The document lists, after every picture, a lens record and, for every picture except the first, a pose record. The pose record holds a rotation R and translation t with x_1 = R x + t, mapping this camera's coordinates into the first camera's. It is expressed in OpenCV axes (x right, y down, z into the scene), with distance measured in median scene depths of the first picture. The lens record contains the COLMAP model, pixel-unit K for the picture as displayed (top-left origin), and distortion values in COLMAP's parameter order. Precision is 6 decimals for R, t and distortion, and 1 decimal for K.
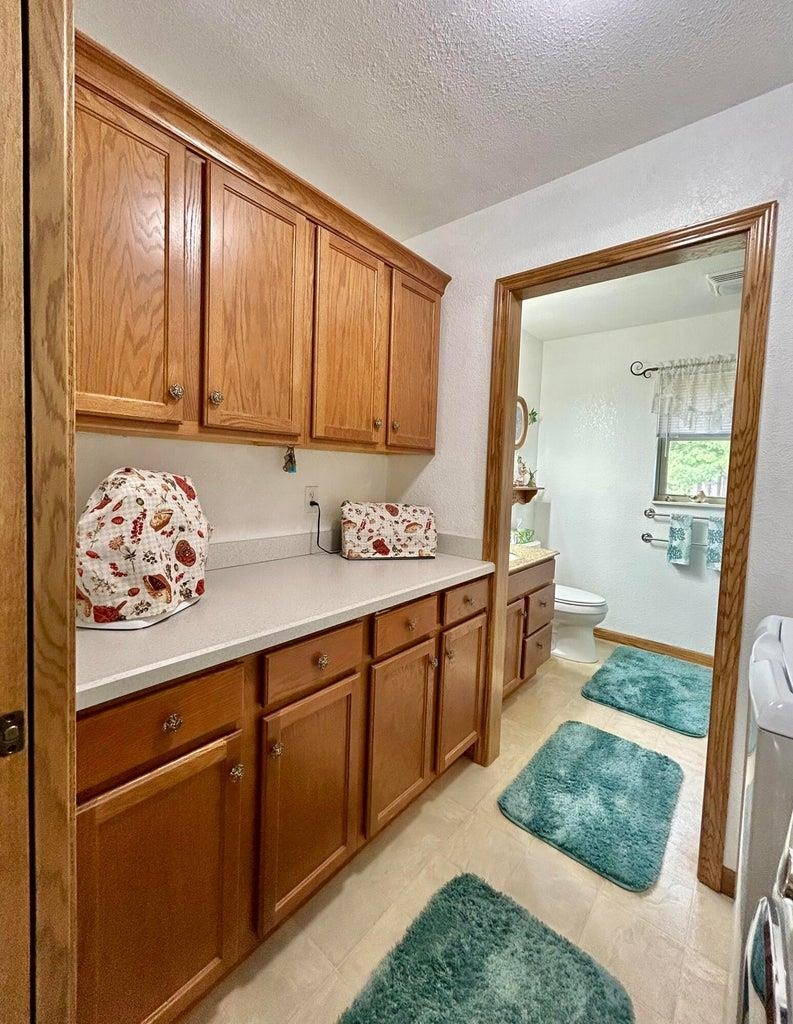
lens RADIAL K [[433.7, 0, 401.6], [0, 433.7, 492.4], [0, 0, 1]] dist [0.007544, 0.000422]
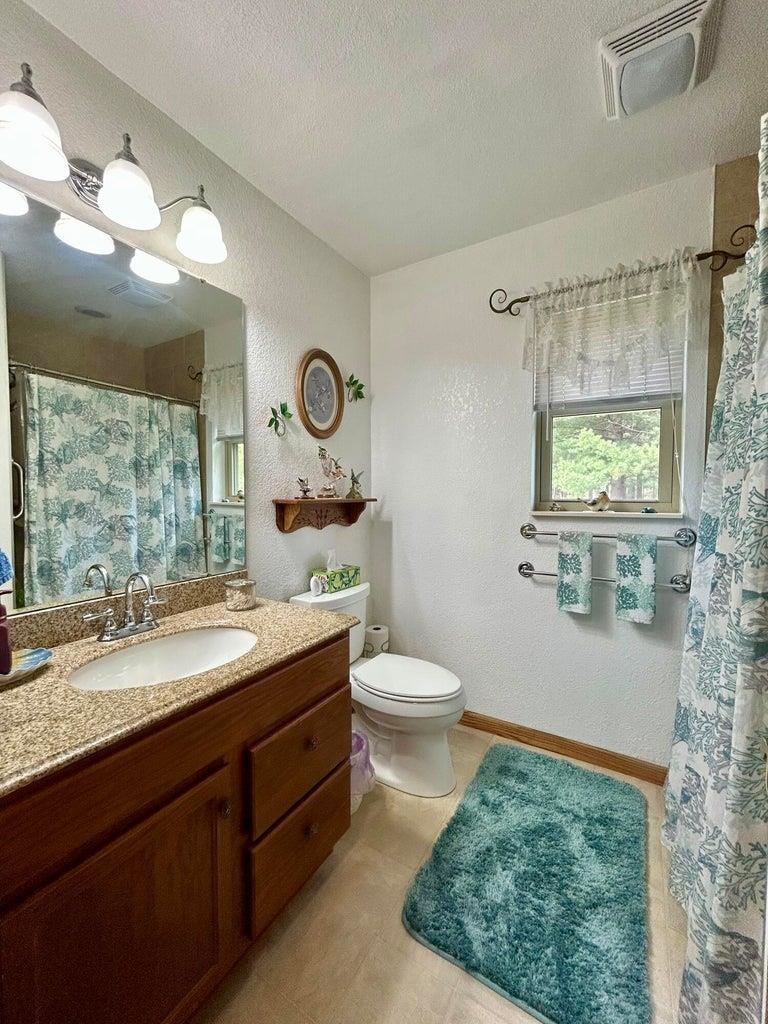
lens RADIAL K [[413.7, 0, 382.4], [0, 413.7, 510.9], [0, 0, 1]] dist [0.001296, 0.000236]
pose [[0.989856, -0.047186, 0.134009, 0.295425], [0.047229, 0.998880, 0.002865, 0.007170], [-0.133994, 0.003493, 0.990976, 0.454659]]
